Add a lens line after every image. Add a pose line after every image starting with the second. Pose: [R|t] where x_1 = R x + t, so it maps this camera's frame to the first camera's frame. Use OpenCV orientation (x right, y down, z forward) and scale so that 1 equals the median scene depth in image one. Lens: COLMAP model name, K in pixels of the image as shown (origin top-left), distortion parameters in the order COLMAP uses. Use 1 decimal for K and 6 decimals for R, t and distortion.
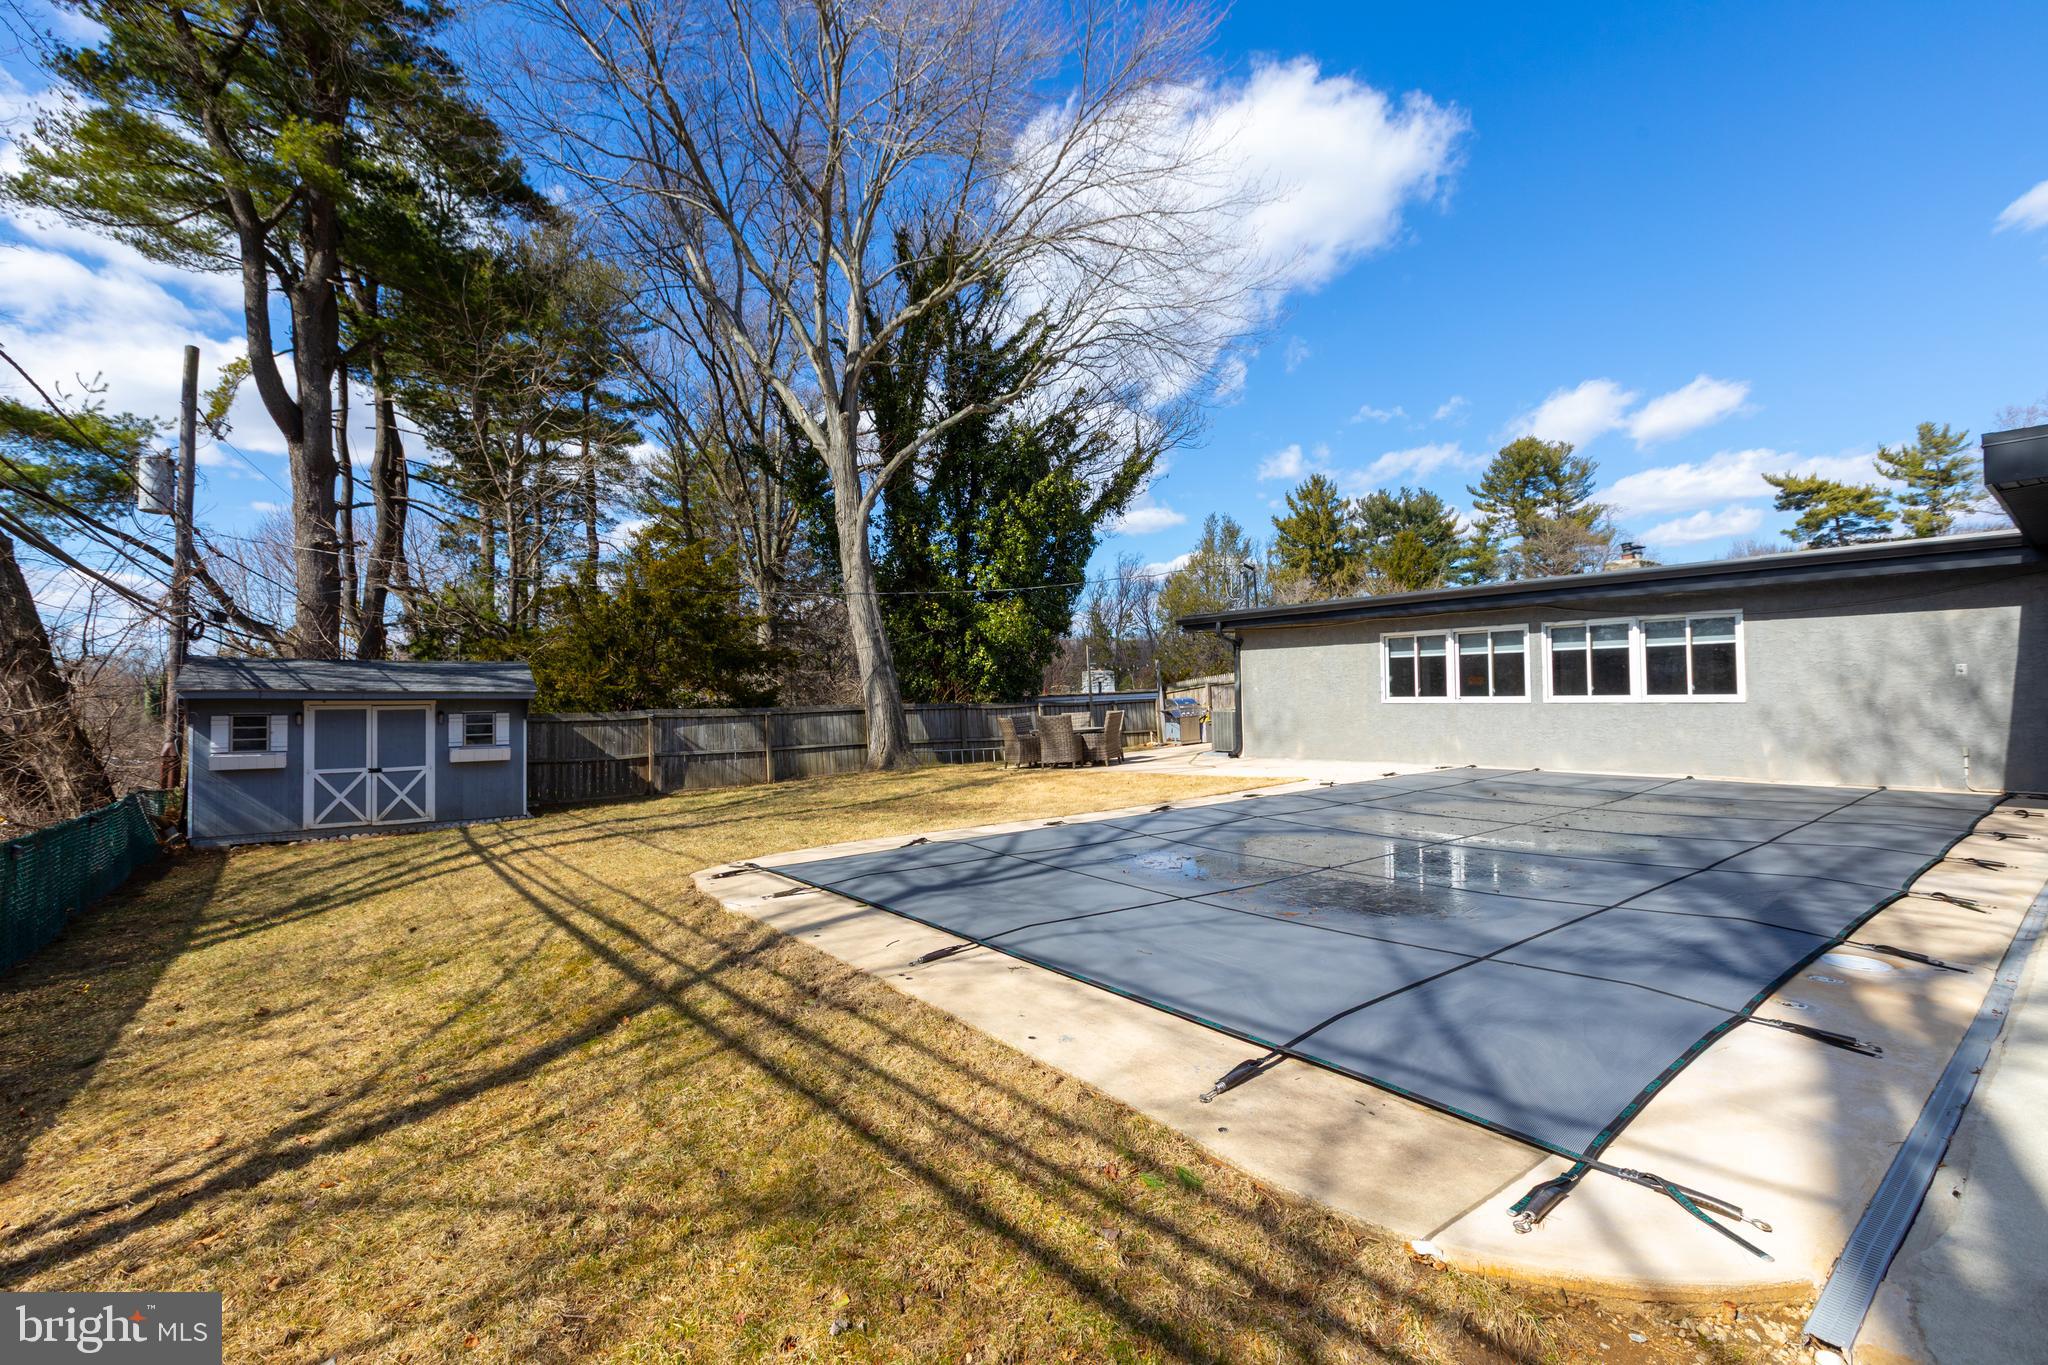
lens RADIAL K [[884.3, 0, 1024.0], [0, 884.3, 682.5], [0, 0, 1]] dist [-0.000359, -0.000063]
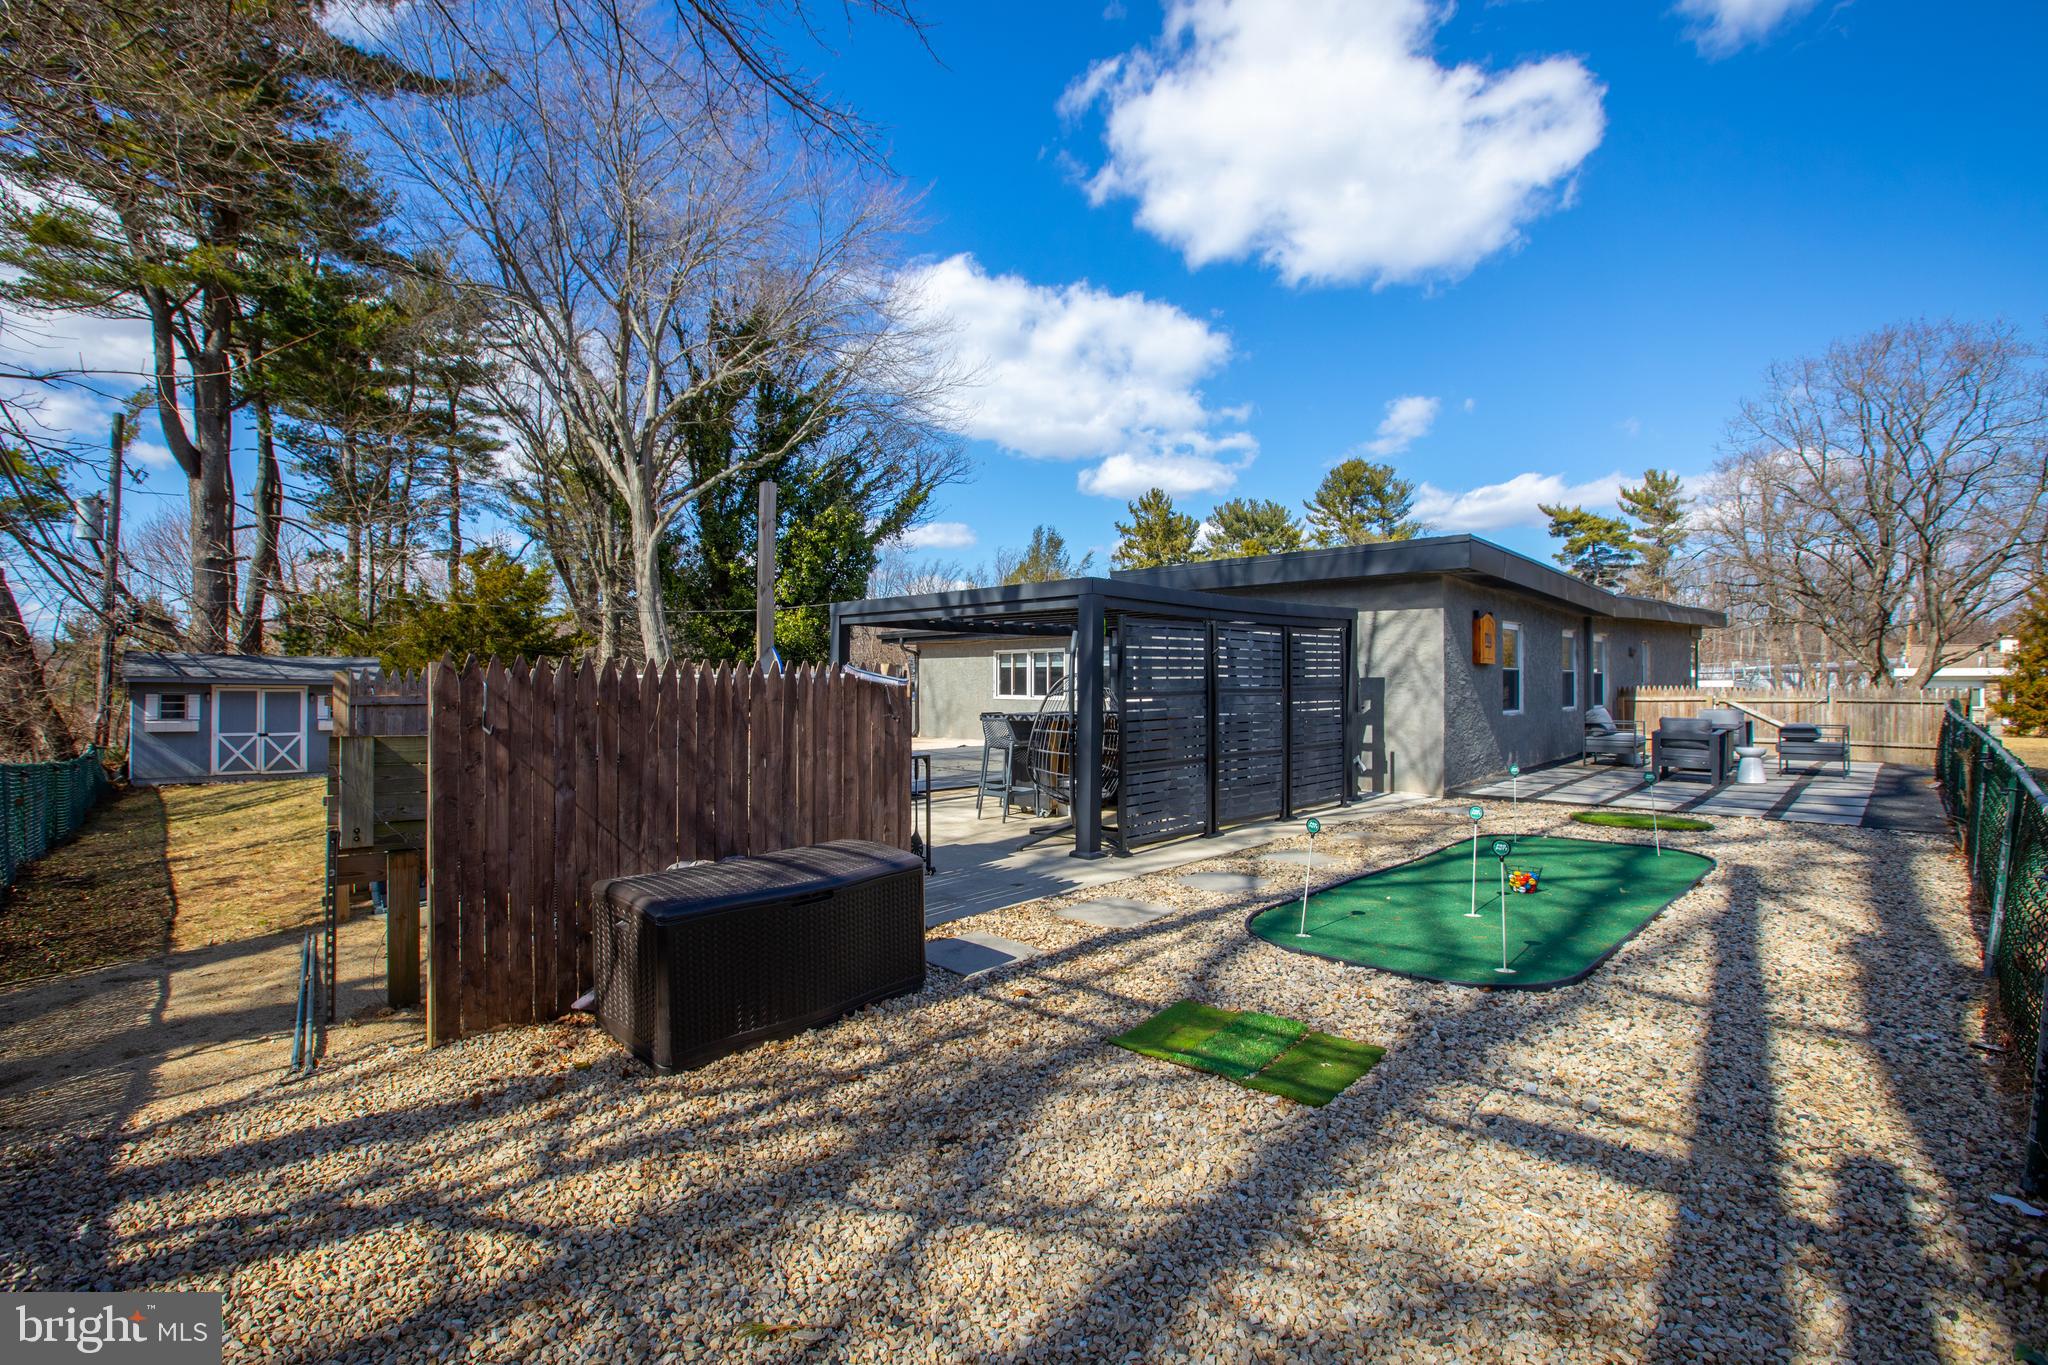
lens RADIAL K [[925.4, 0, 1024.0], [0, 925.4, 682.5], [0, 0, 1]] dist [-0.053654, 0.019543]
pose [[0.995548, 0.017381, 0.092637, 0.229433], [-0.018286, 0.999793, 0.008933, -0.012544], [-0.092463, -0.010587, 0.995660, -0.364643]]
